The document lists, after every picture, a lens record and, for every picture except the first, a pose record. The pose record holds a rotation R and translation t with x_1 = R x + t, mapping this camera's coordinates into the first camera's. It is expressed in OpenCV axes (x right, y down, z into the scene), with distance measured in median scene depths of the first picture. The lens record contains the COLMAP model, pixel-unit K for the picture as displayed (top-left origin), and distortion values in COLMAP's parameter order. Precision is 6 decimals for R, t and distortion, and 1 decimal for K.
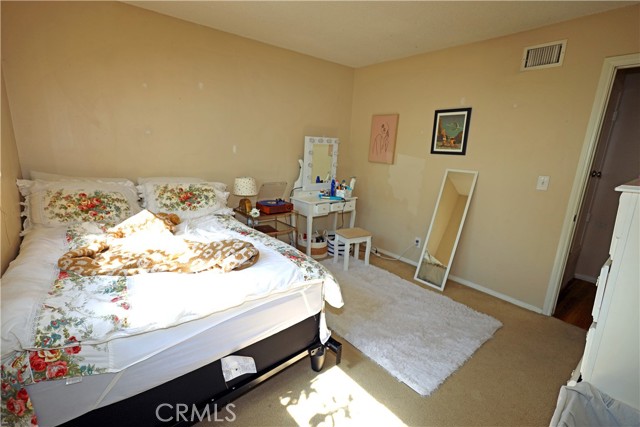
lens RADIAL K [[291.4, 0, 320.3], [0, 291.4, 212.7], [0, 0, 1]] dist [-0.001003, -0.000003]
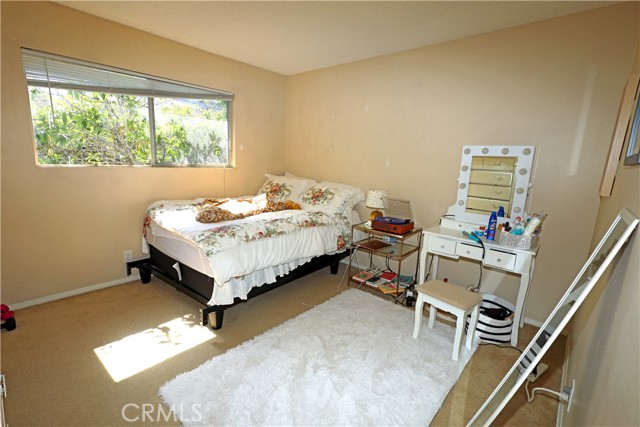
lens RADIAL K [[291.4, 0, 319.9], [0, 291.4, 213.9], [0, 0, 1]] dist [-0.001003, -0.000003]
pose [[0.174542, 0.148789, -0.973343, 0.727405], [-0.258008, 0.960889, 0.100618, -0.094538], [0.950246, 0.233568, 0.206104, 0.651907]]
